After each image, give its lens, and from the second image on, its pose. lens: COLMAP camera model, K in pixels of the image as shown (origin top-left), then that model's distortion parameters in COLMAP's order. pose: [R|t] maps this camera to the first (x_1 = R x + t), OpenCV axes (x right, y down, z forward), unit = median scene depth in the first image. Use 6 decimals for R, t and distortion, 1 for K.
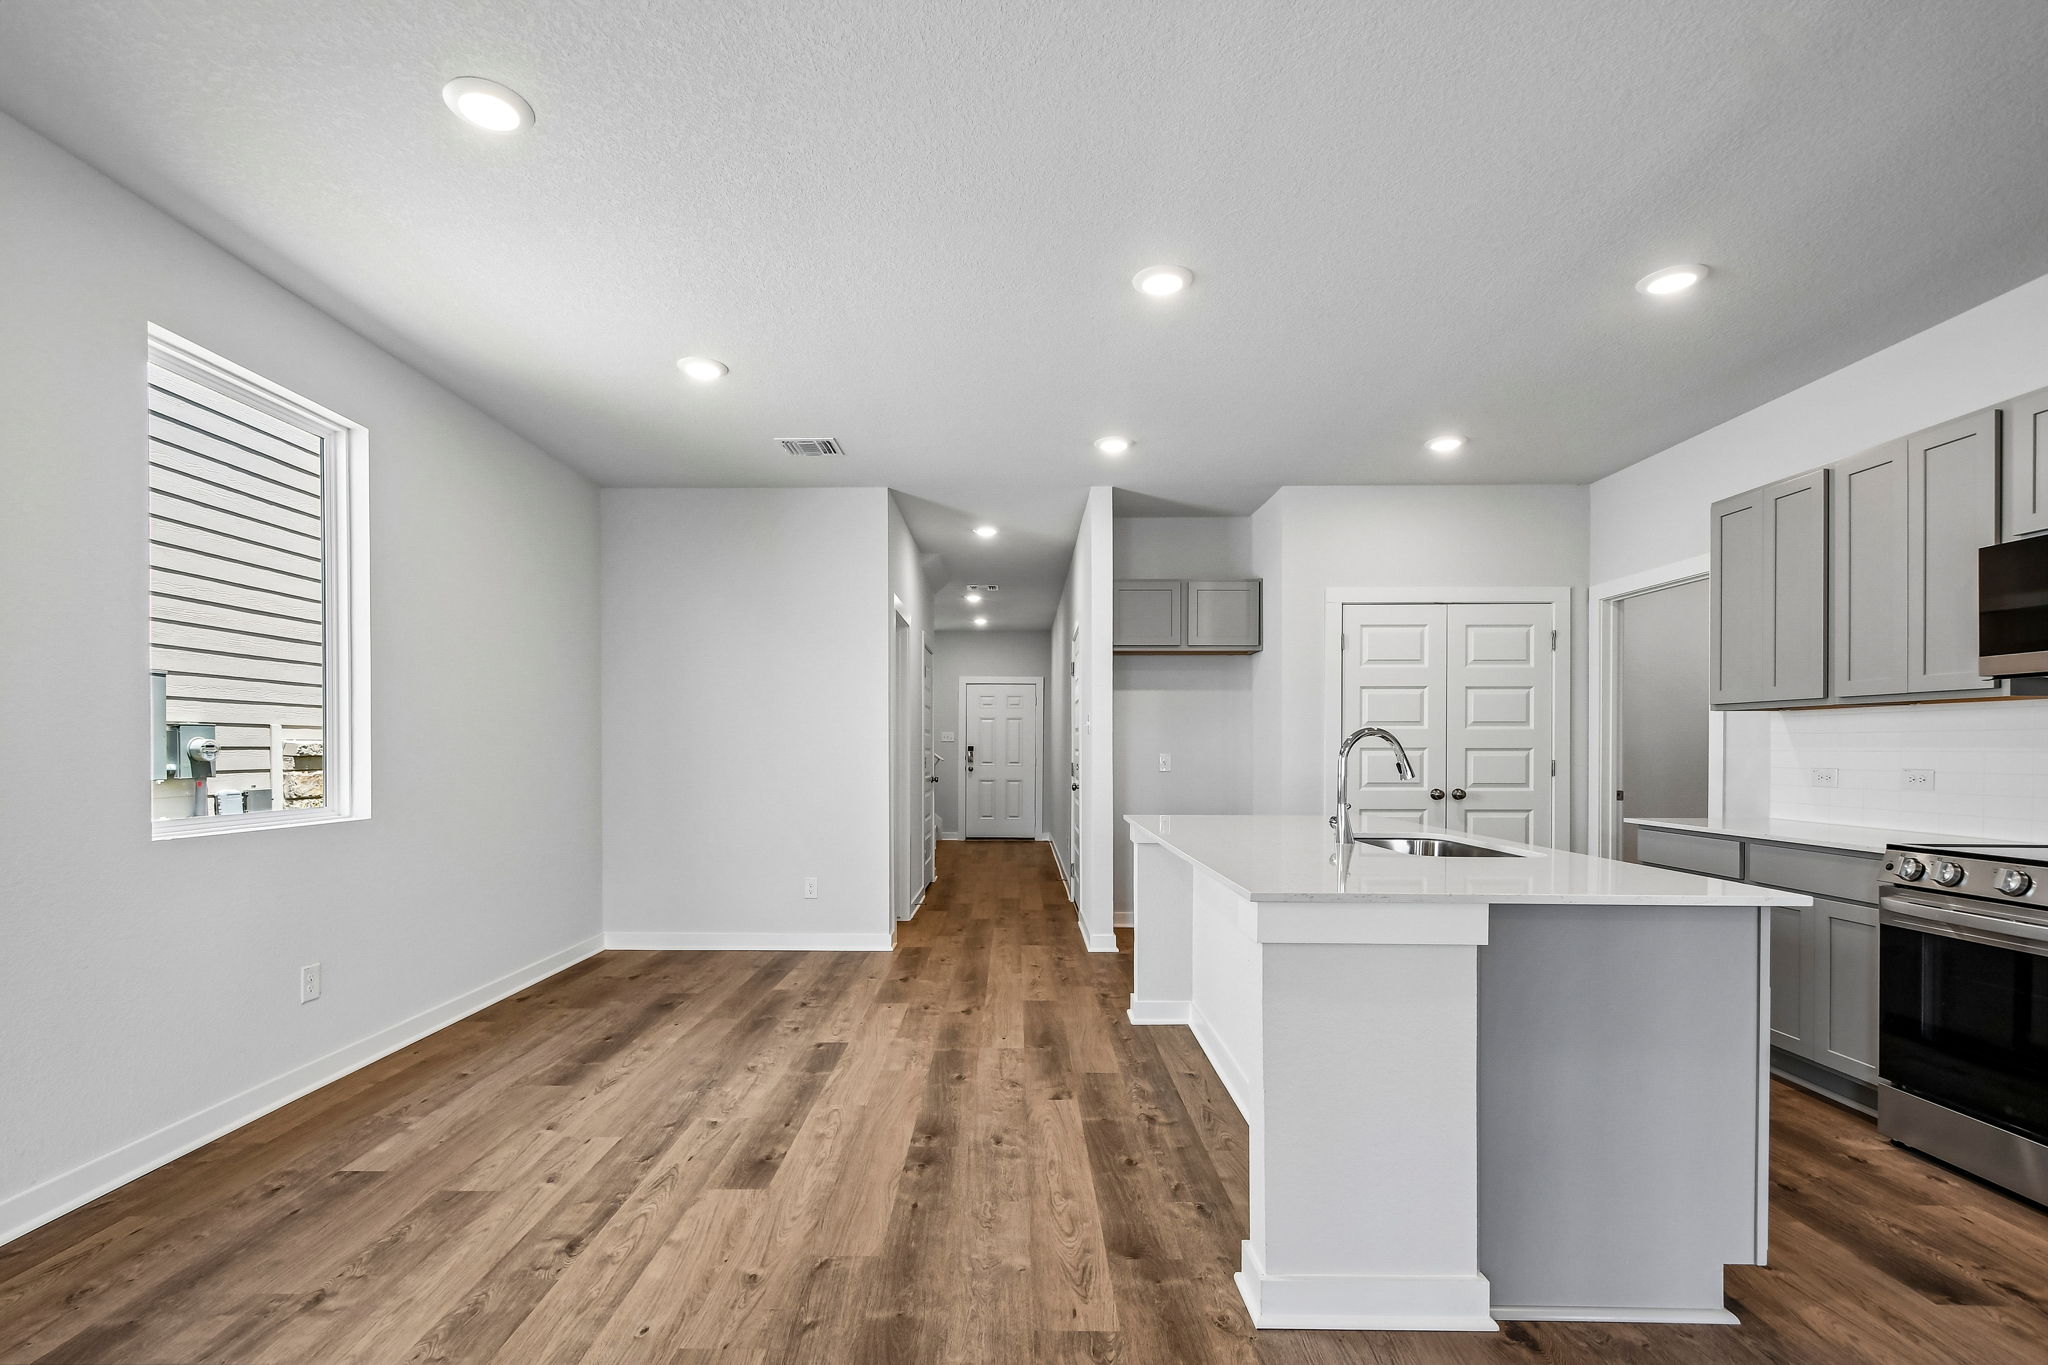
lens RADIAL K [[900.2, 0, 998.4], [0, 900.2, 756.5], [0, 0, 1]] dist [-0.000185, -0.001411]
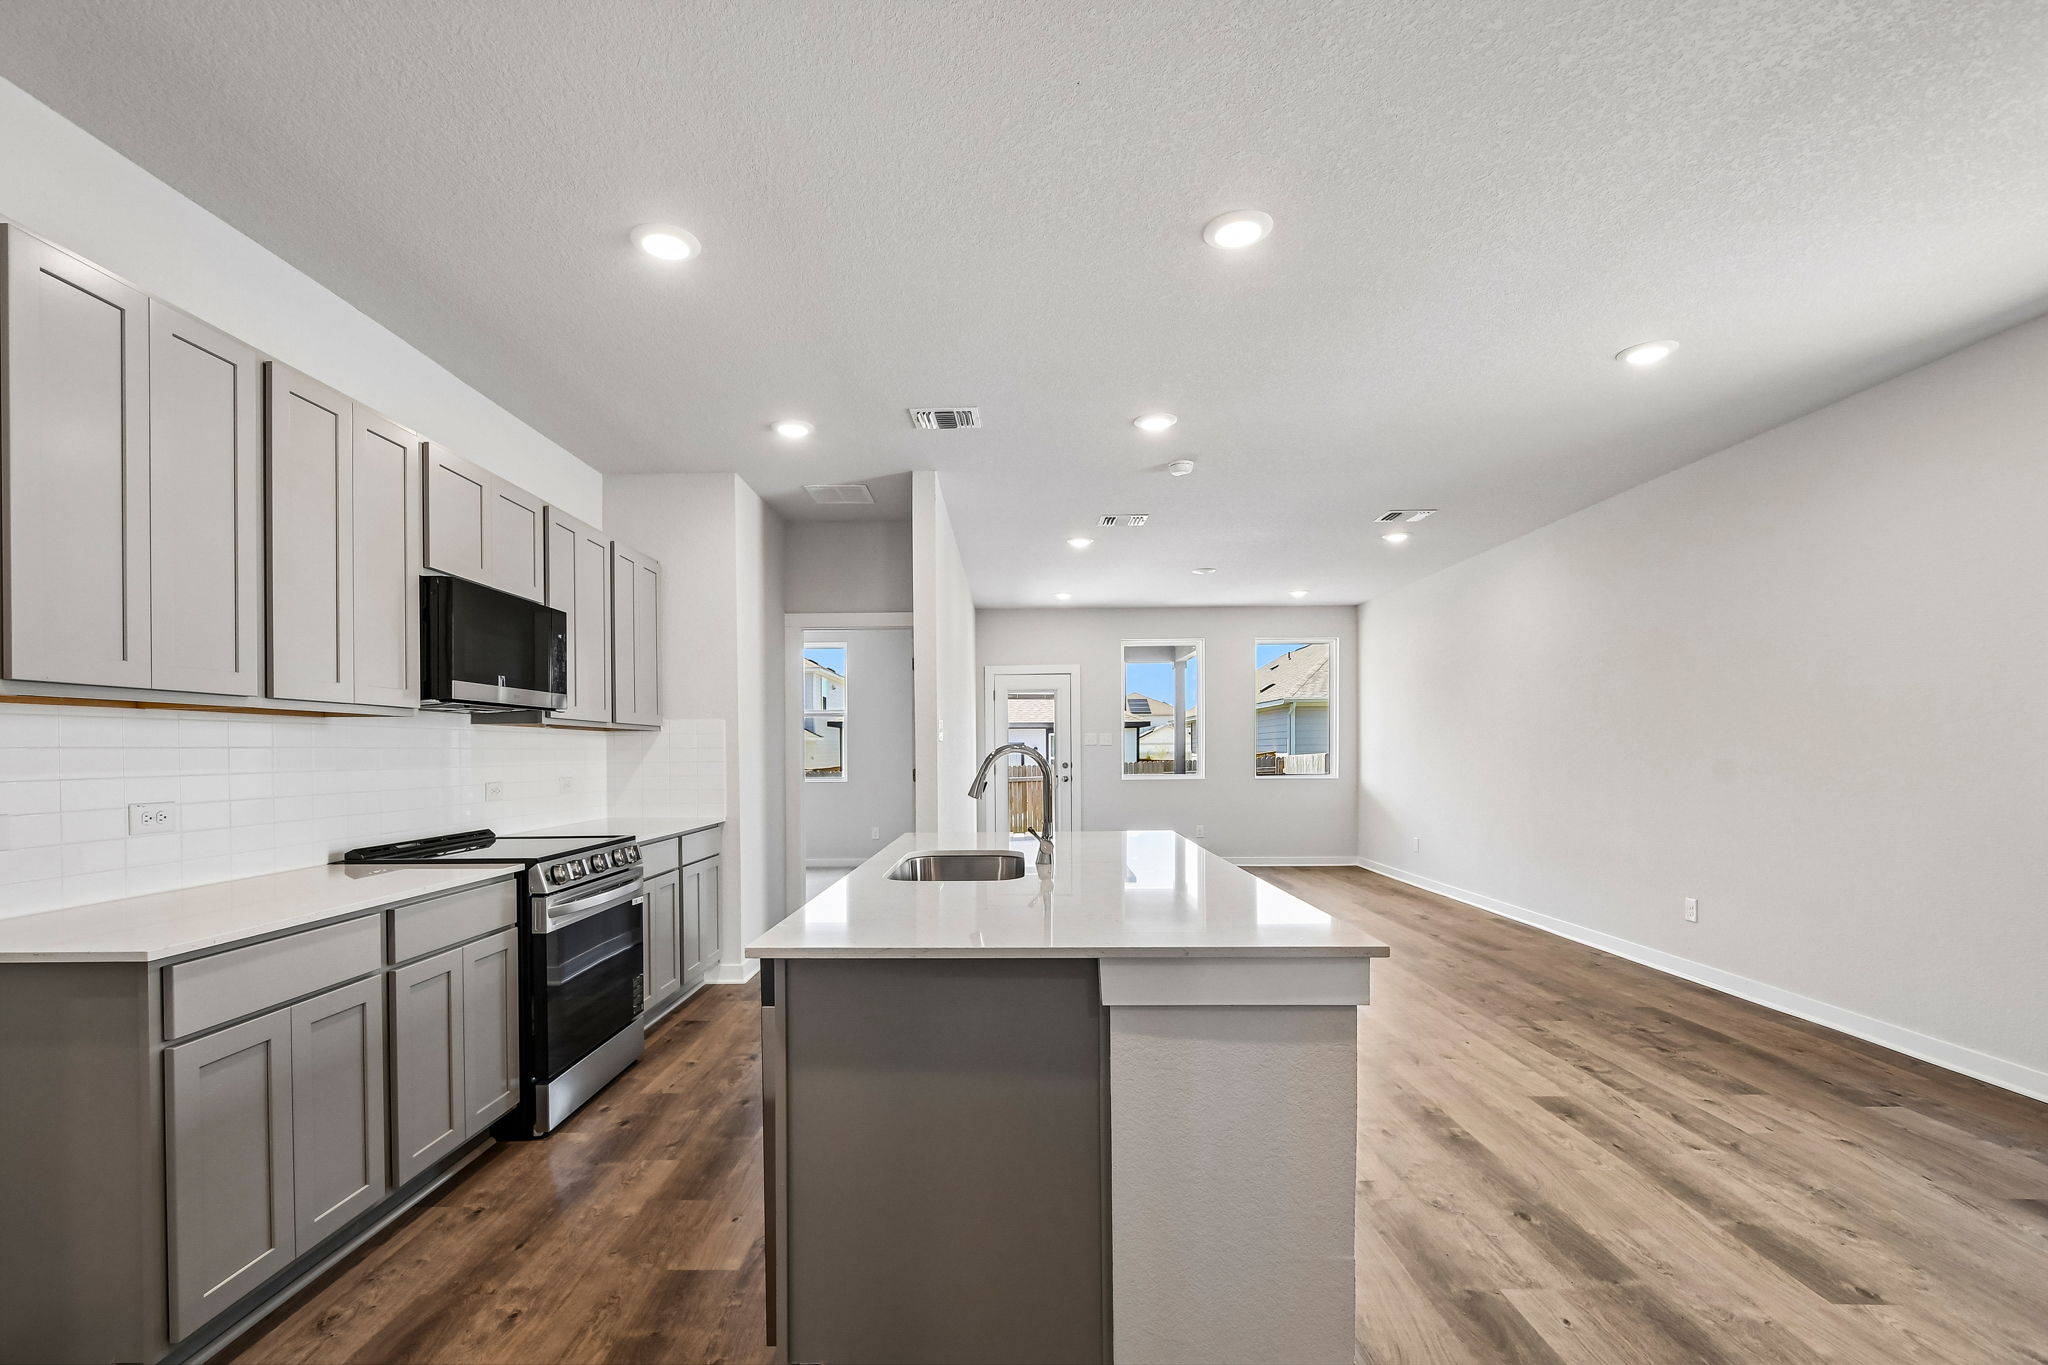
lens RADIAL K [[900.2, 0, 998.4], [0, 900.2, 756.5], [0, 0, 1]] dist [-0.000185, -0.001411]
pose [[-0.999986, 0.005346, 0.000220, 0.316170], [0.005349, 0.999851, 0.016395, -0.025300], [-0.000132, 0.016396, -0.999866, 1.431834]]
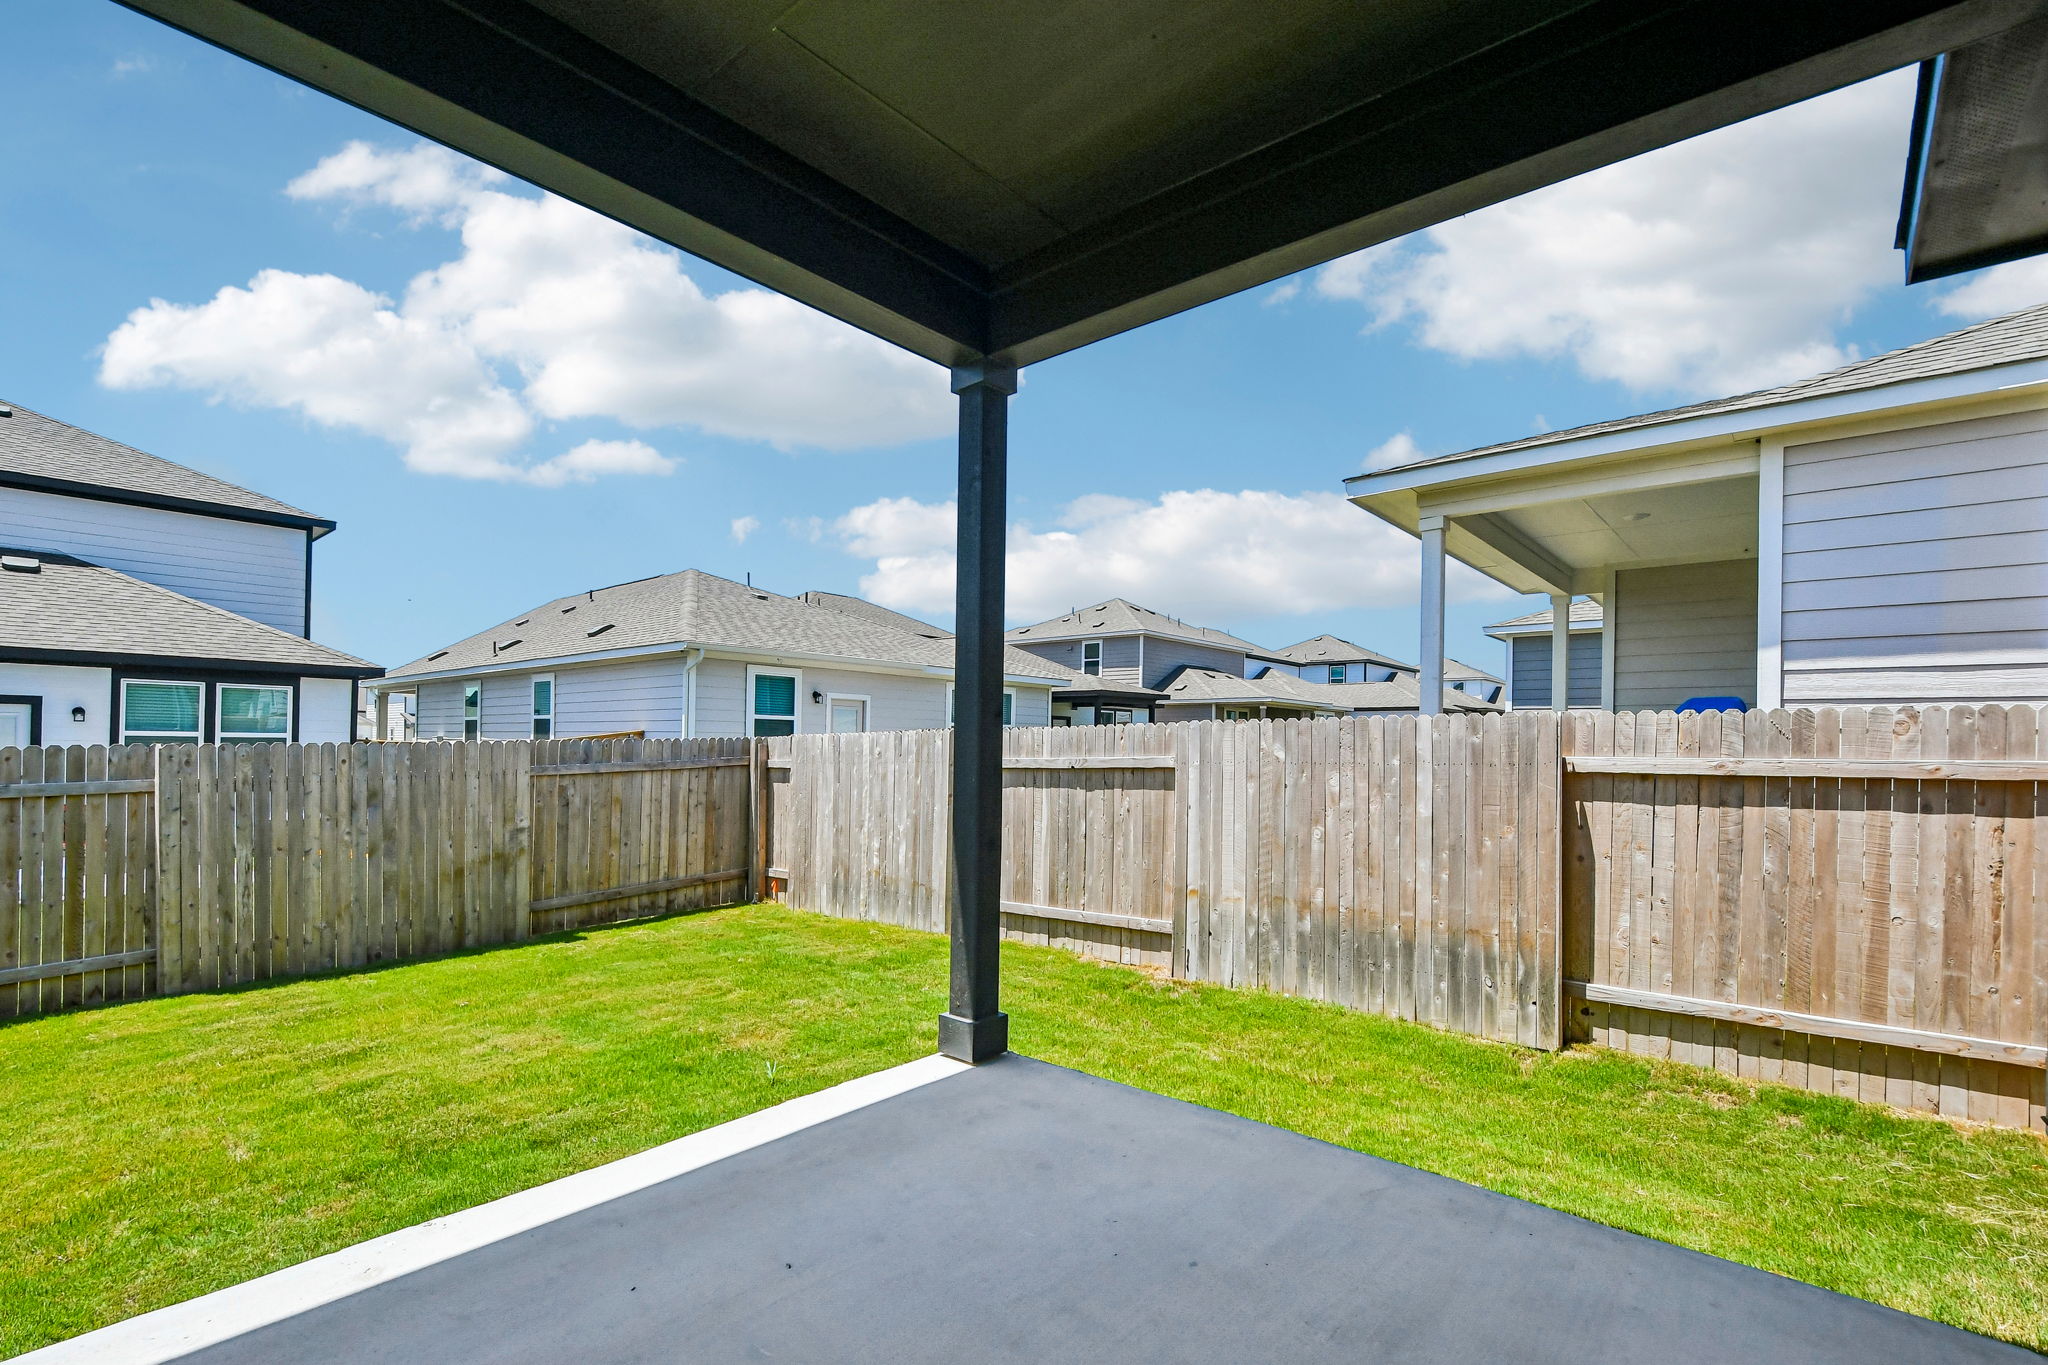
lens RADIAL K [[920.5, 0, 1012.4], [0, 920.5, 741.9], [0, 0, 1]] dist [0.000360, -0.000715]
pose [[-0.653237, -0.013789, -0.757028, 0.327052], [-0.024272, 0.999702, 0.002735, 0.052514], [0.756764, 0.020162, -0.653377, -1.096414]]
